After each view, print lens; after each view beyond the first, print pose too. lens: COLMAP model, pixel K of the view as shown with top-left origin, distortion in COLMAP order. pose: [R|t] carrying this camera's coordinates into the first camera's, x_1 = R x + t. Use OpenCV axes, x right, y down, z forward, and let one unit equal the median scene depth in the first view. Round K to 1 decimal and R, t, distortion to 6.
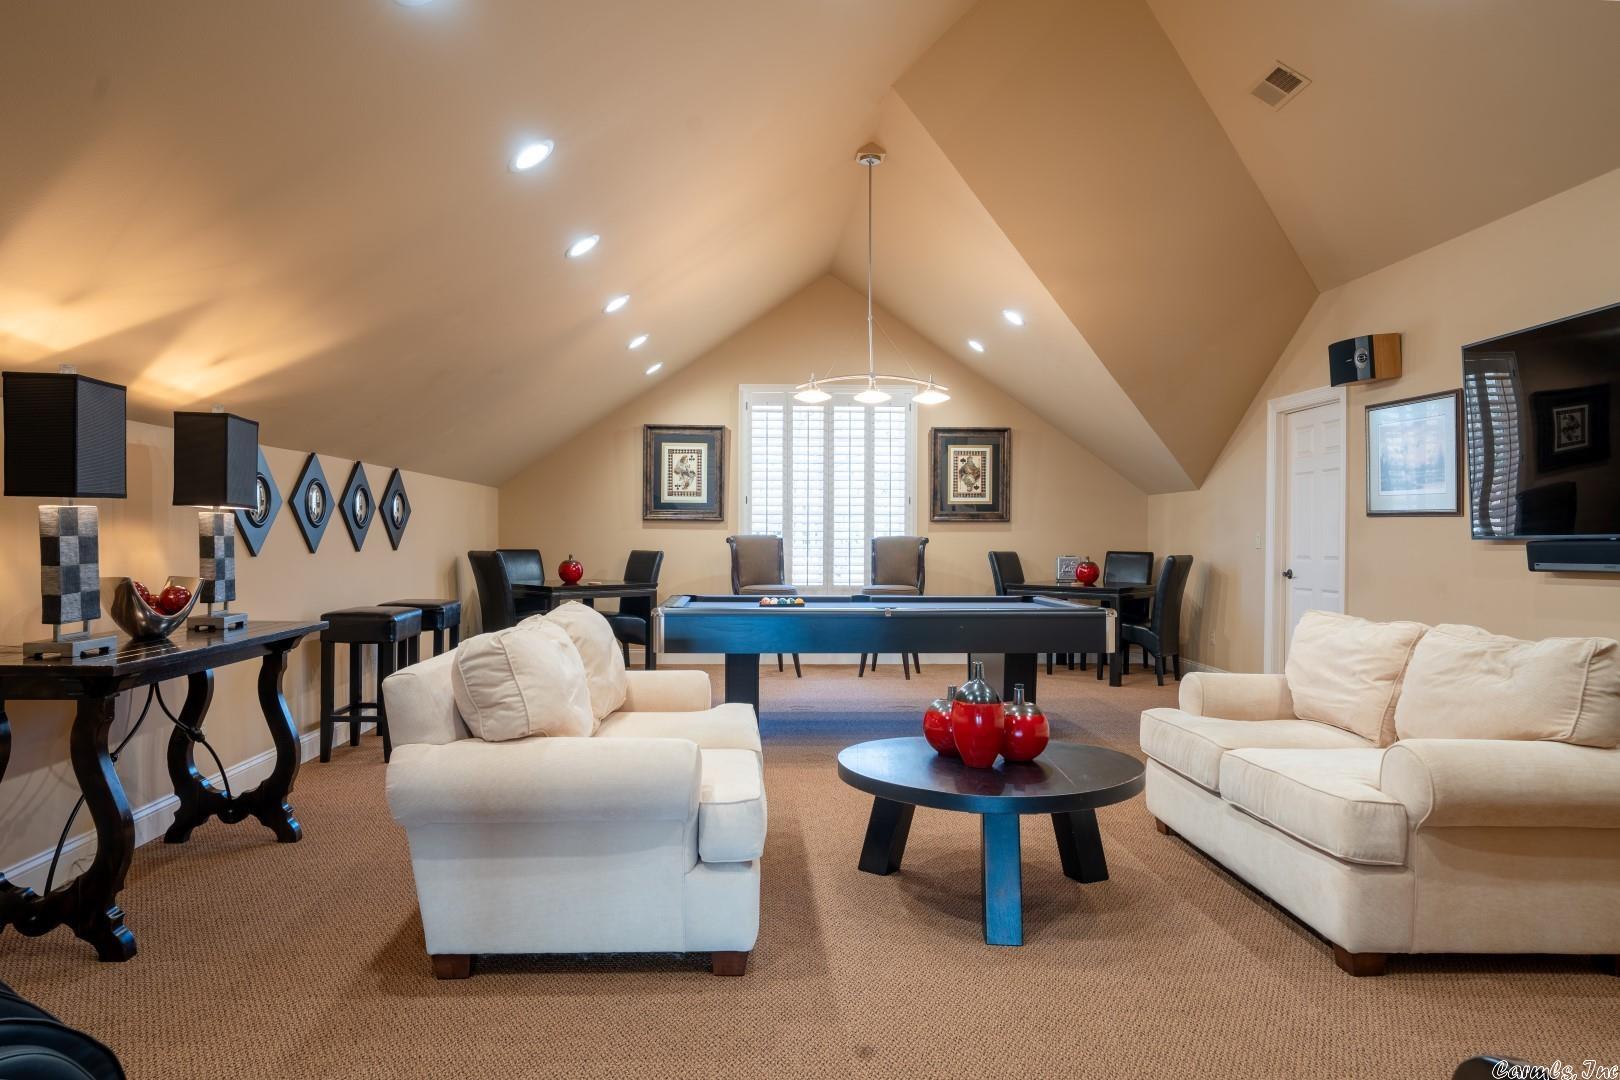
lens RADIAL K [[1037.2, 0, 812.1], [0, 1037.2, 542.8], [0, 0, 1]] dist [-0.008245, -0.000806]
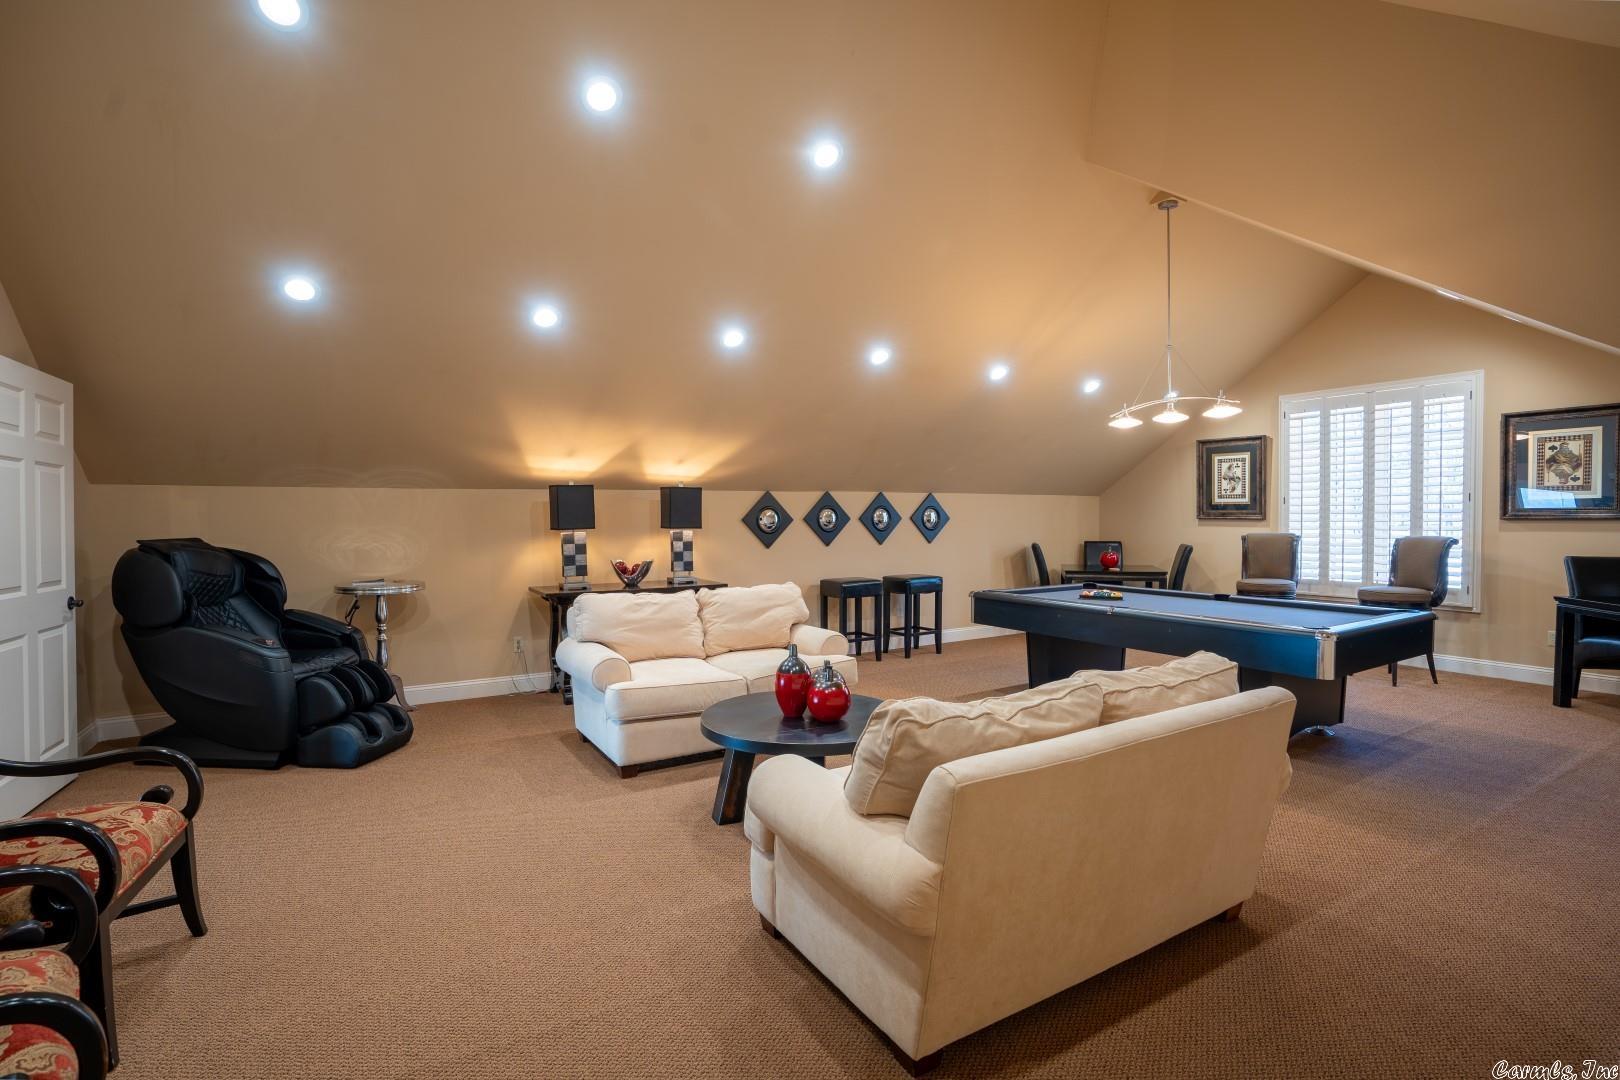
lens RADIAL K [[750.6, 0, 811.9], [0, 750.6, 533.4], [0, 0, 1]] dist [-0.025938, 0.001163]
pose [[0.494842, 0.012884, -0.868887, 0.373285], [0.000246, 0.999888, 0.014966, -0.018462], [0.868983, -0.007620, 0.494784, 0.173363]]
